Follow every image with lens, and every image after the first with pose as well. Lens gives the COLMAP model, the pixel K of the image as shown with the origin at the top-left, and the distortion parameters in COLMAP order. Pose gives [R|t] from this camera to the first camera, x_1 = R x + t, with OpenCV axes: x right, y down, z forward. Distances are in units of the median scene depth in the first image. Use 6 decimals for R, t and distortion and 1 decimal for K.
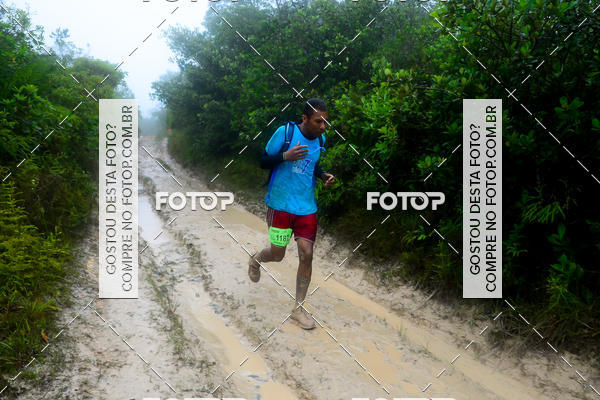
lens RADIAL K [[539.9, 0, 306.8], [0, 539.9, 210.6], [0, 0, 1]] dist [-0.076008, 0.142518]
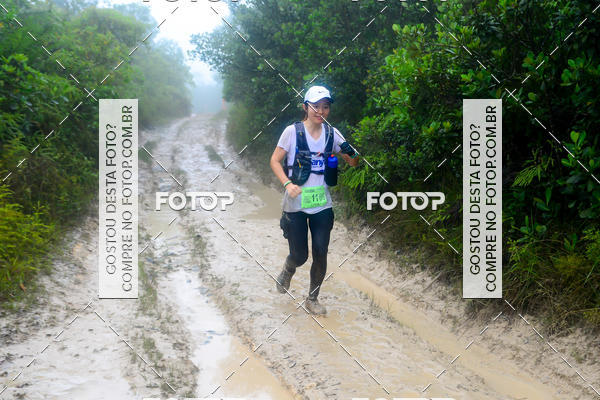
lens RADIAL K [[953.6, 0, 323.1], [0, 953.6, 208.1], [0, 0, 1]] dist [0.057624, 0.151124]
pose [[0.983138, -0.013721, -0.182348, 0.305585], [0.007420, 0.999353, -0.035193, 0.089186], [0.182713, 0.033247, 0.982604, -0.534425]]
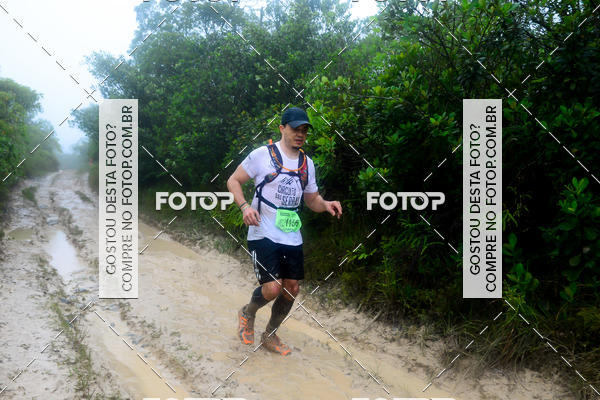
lens RADIAL K [[539.9, 0, 306.8], [0, 539.9, 210.6], [0, 0, 1]] dist [-0.076008, 0.142518]
pose [[0.991403, -0.001894, 0.130831, -0.004432], [0.011531, 0.997270, -0.072936, 0.038400], [-0.130335, 0.073818, 0.988718, 0.086328]]
